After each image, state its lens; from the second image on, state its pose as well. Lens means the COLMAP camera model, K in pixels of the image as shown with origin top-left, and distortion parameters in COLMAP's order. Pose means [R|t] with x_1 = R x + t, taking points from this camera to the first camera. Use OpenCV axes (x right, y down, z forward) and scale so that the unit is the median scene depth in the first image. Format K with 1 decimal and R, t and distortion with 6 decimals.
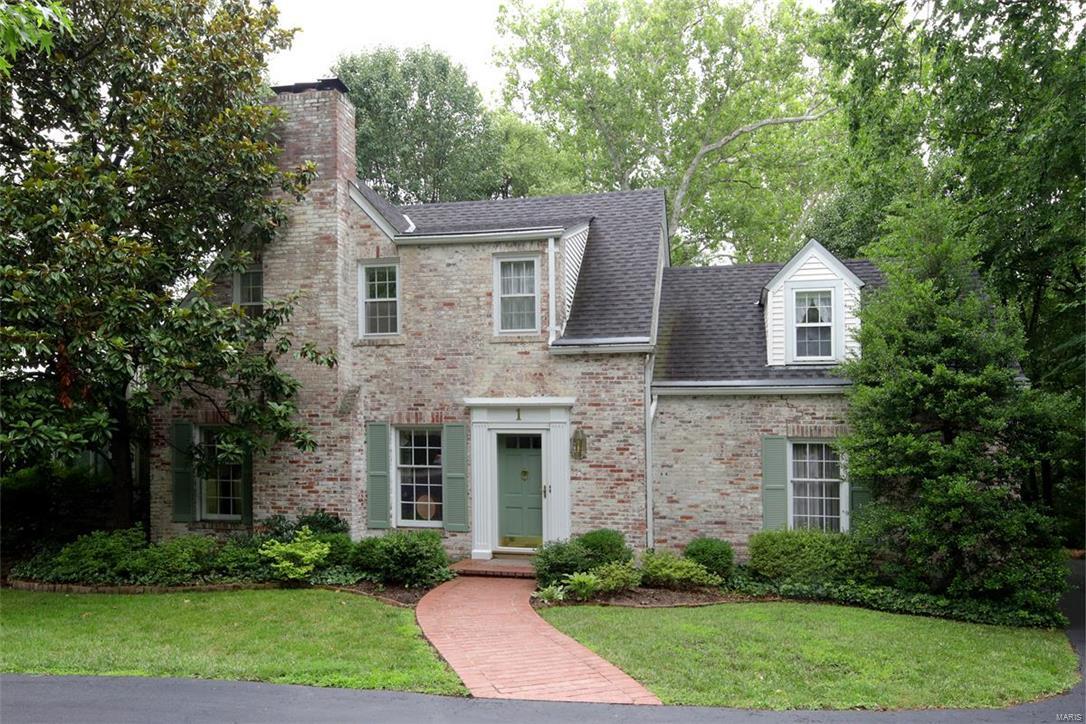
lens RADIAL K [[534.0, 0, 540.2], [0, 534.0, 353.1], [0, 0, 1]] dist [-0.000478, -0.000187]
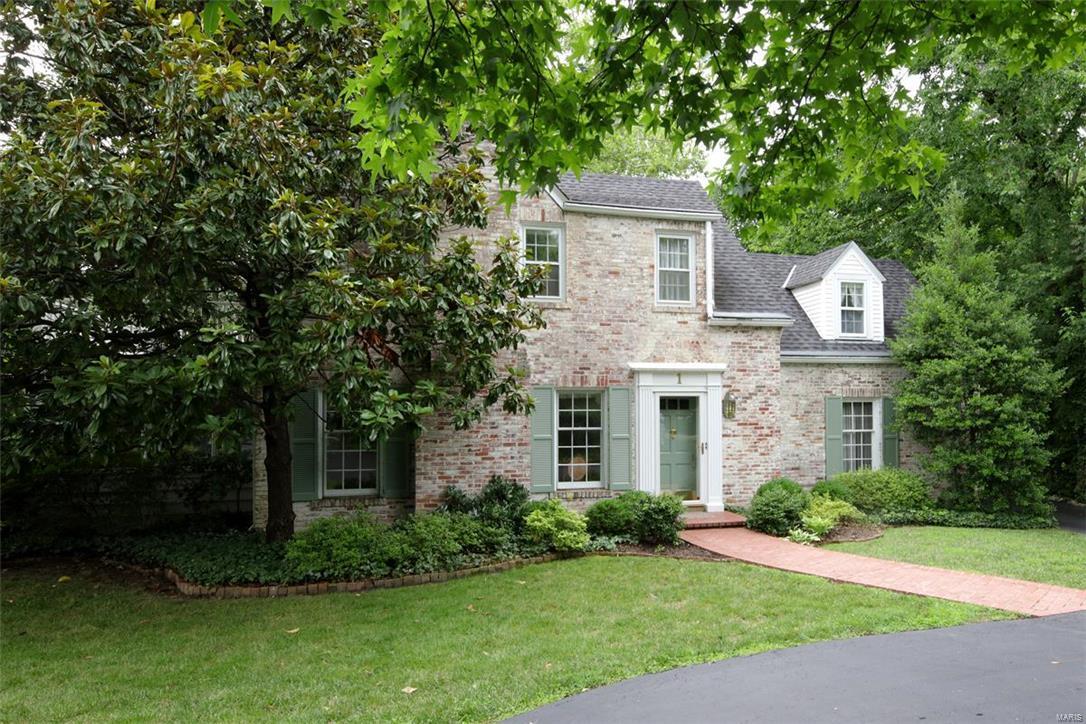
lens RADIAL K [[513.3, 0, 540.3], [0, 513.3, 304.6], [0, 0, 1]] dist [-0.000288, -0.001051]
pose [[0.942407, 0.052209, 0.330367, -0.649620], [-0.046425, 0.998599, -0.025379, 0.003216], [-0.331229, 0.008580, 0.943511, 0.098102]]
